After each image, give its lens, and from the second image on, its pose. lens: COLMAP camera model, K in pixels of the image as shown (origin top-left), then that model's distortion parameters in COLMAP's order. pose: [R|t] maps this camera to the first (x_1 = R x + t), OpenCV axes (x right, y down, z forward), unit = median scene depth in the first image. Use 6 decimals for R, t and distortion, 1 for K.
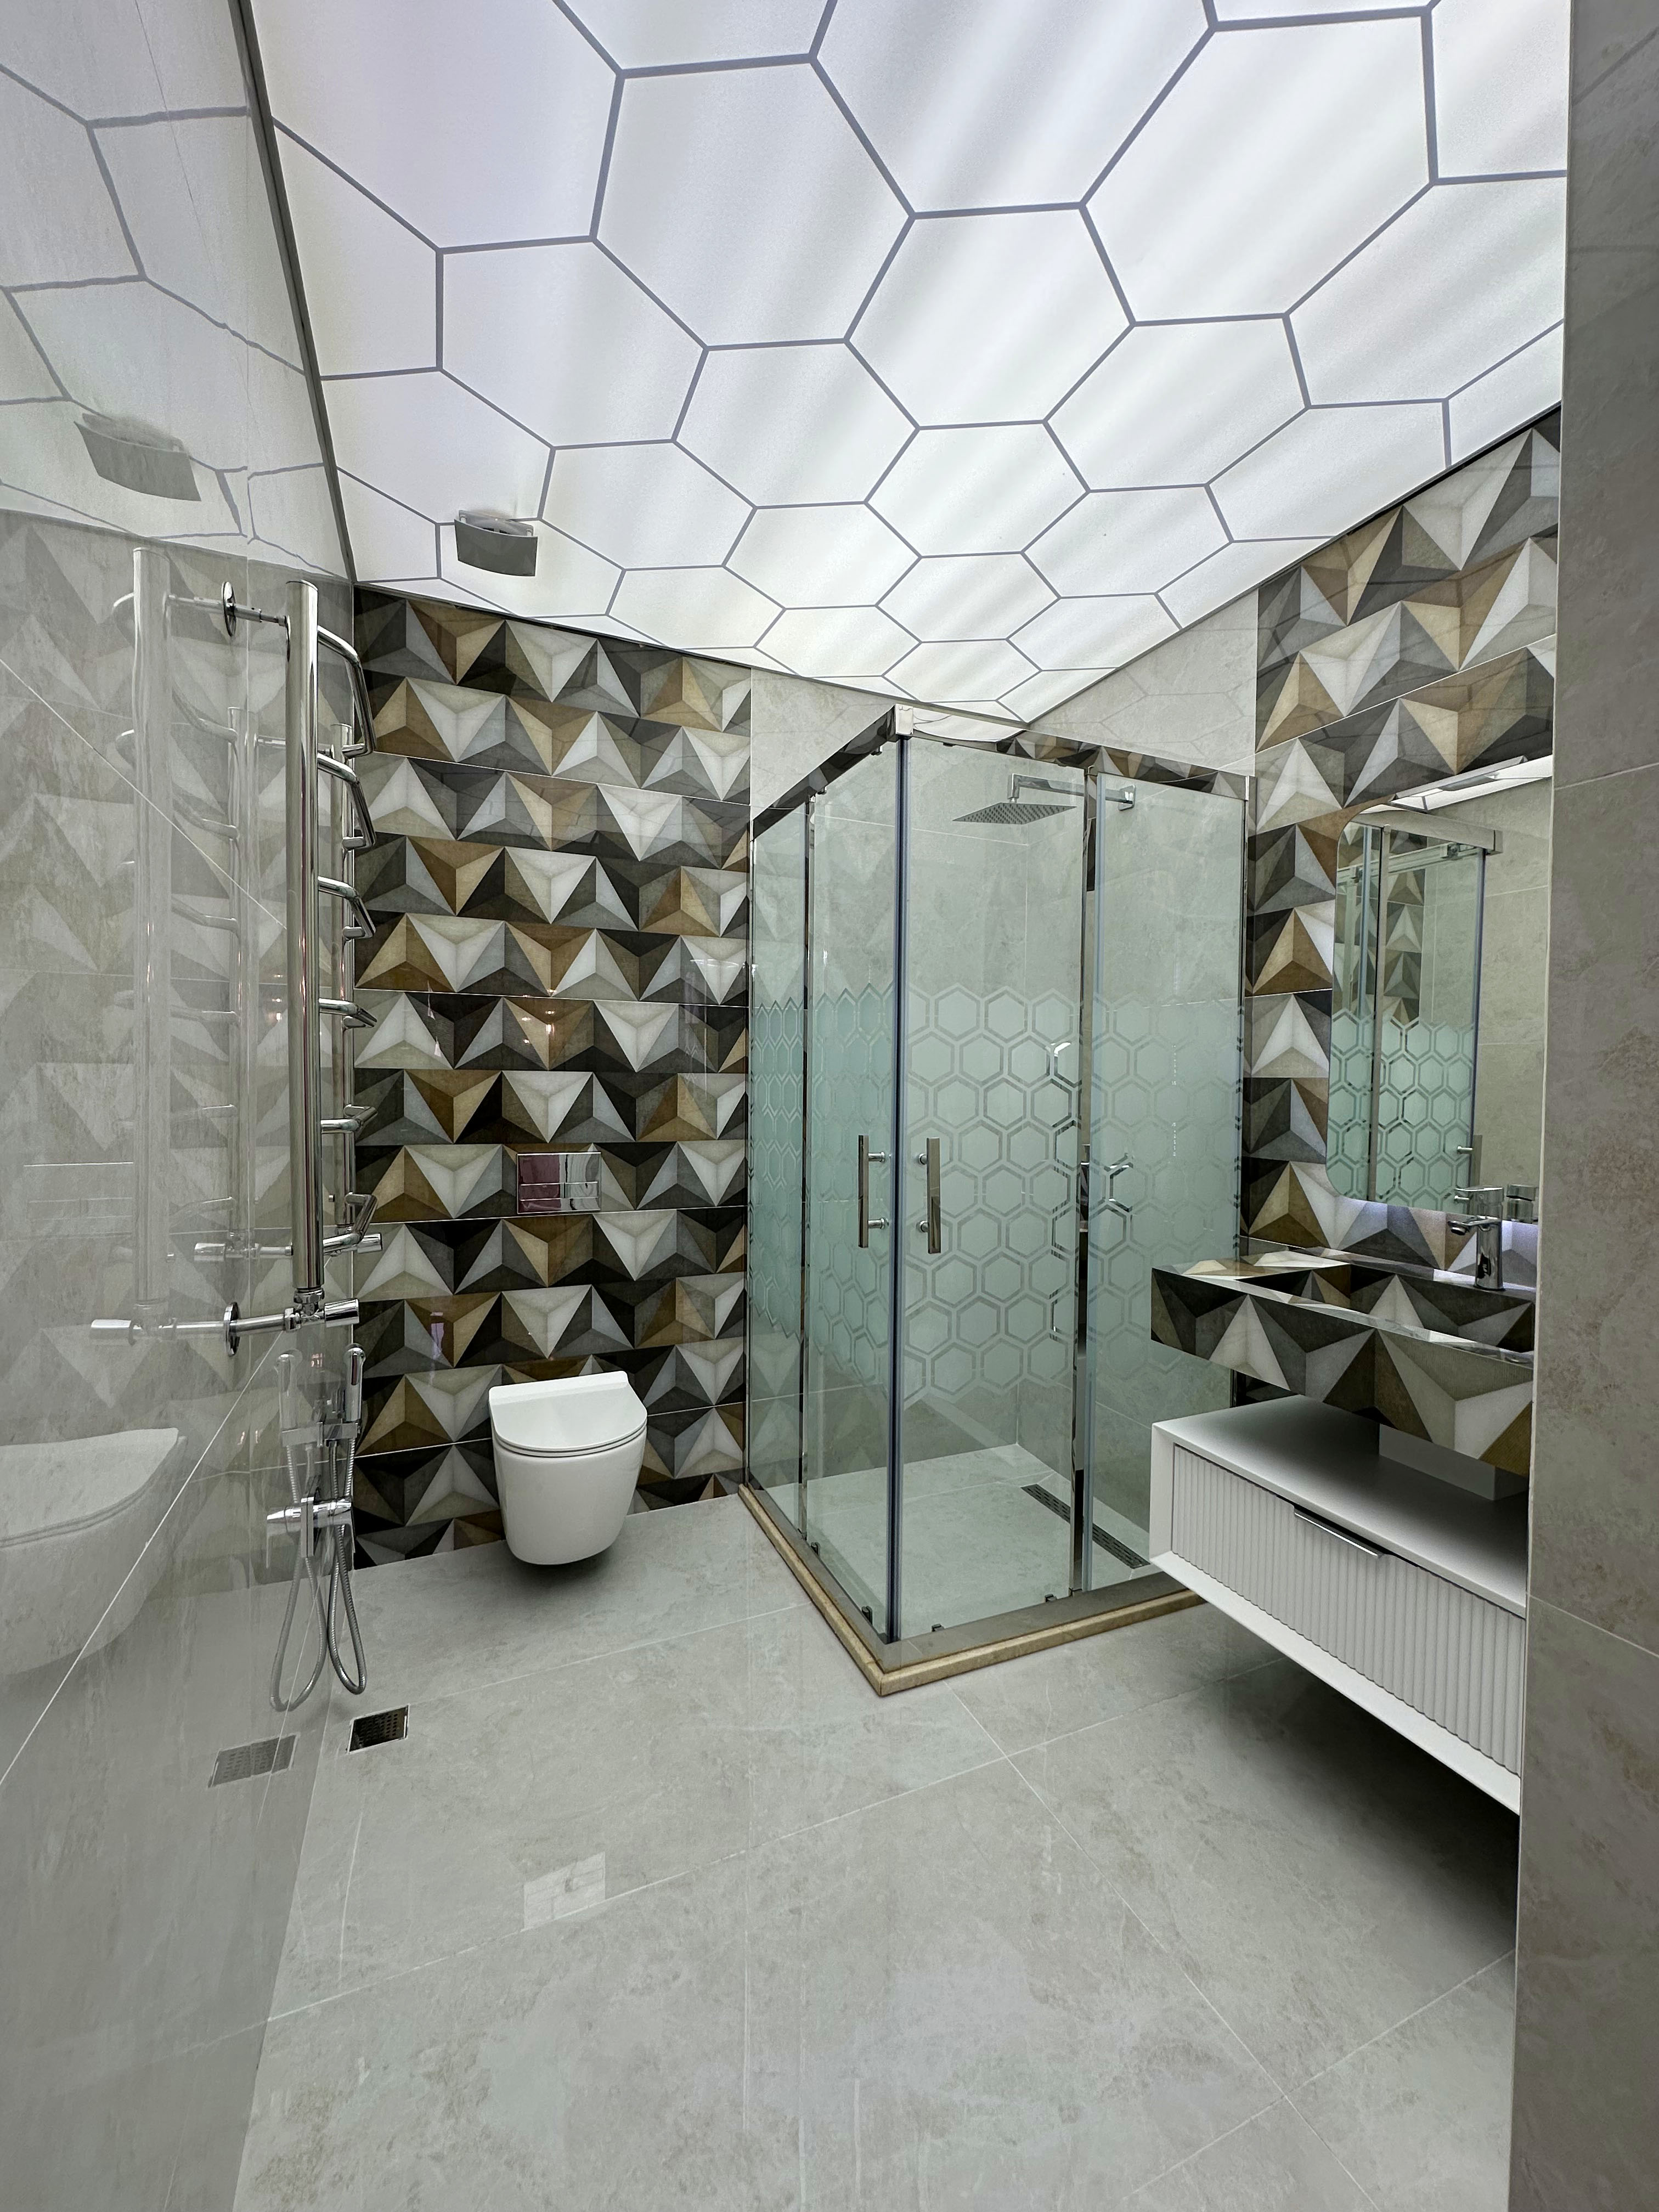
lens RADIAL K [[878.4, 0, 824.0], [0, 878.4, 1100.9], [0, 0, 1]] dist [-0.003827, 0.000900]
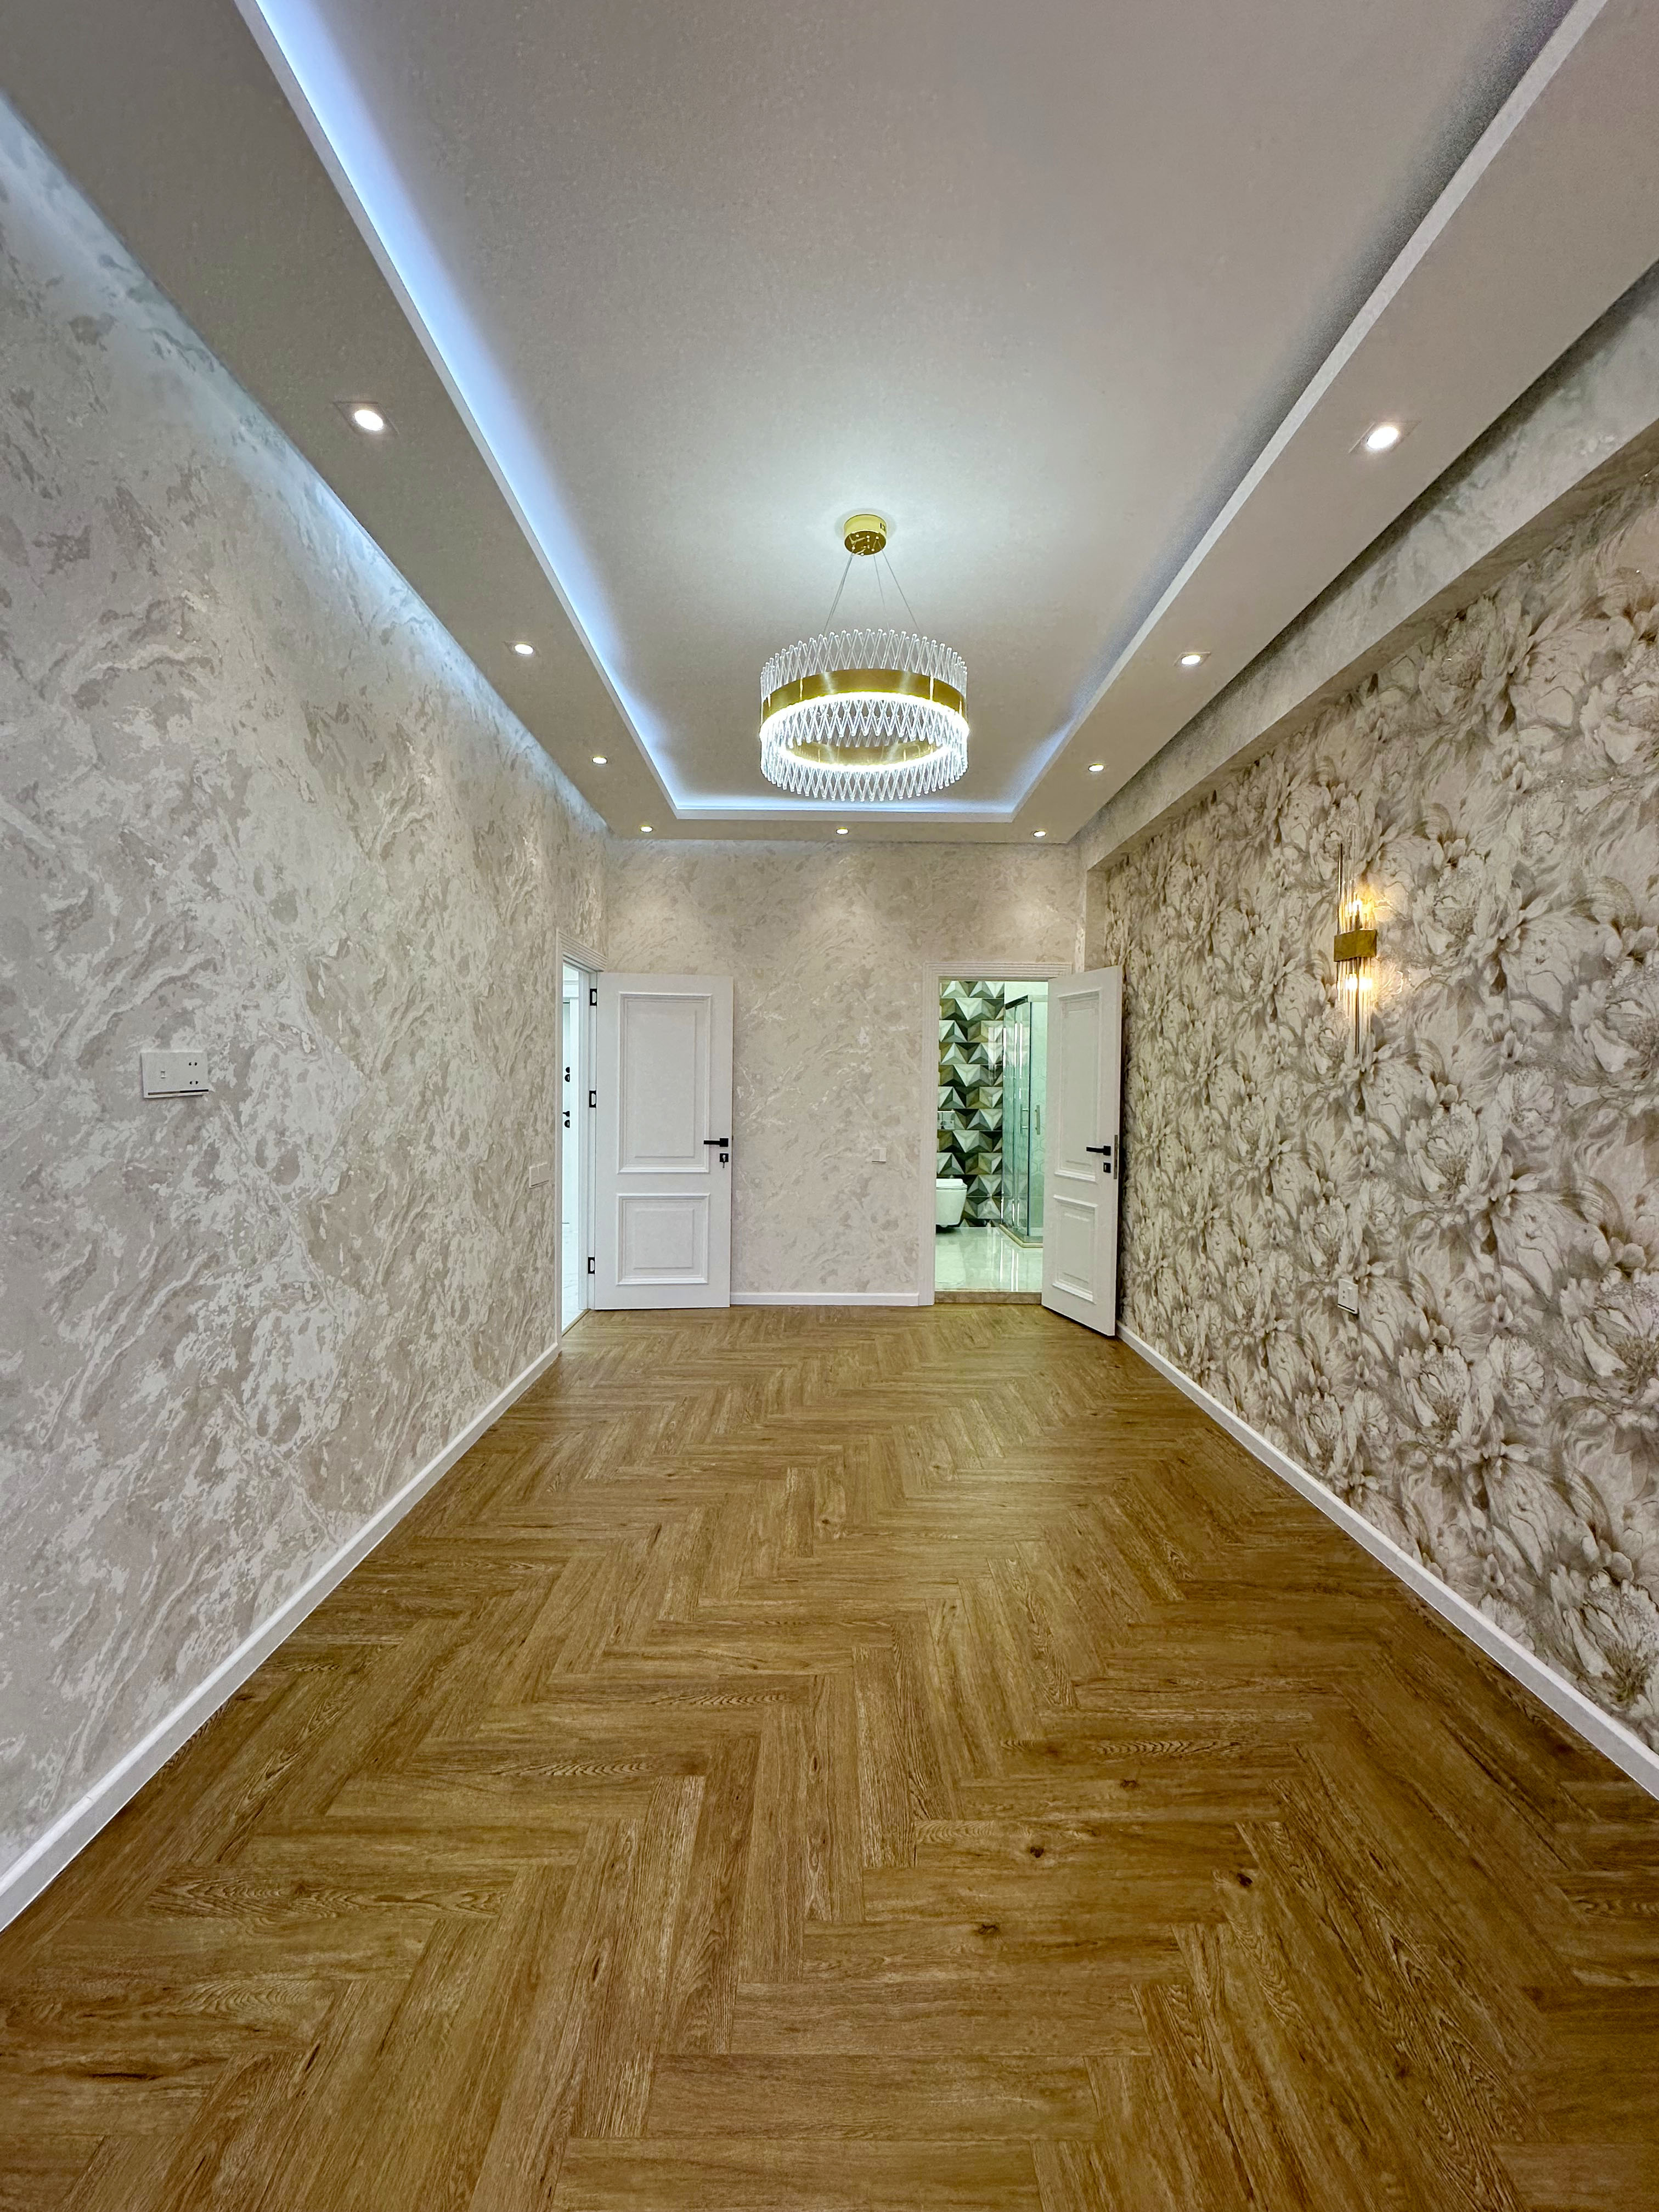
lens RADIAL K [[878.4, 0, 826.9], [0, 878.4, 1104.6], [0, 0, 1]] dist [-0.003827, 0.000900]
pose [[0.917159, 0.010317, -0.398387, 0.581839], [-0.011906, 0.999928, -0.001516, 0.041882], [0.398343, 0.006134, 0.917216, -2.088006]]
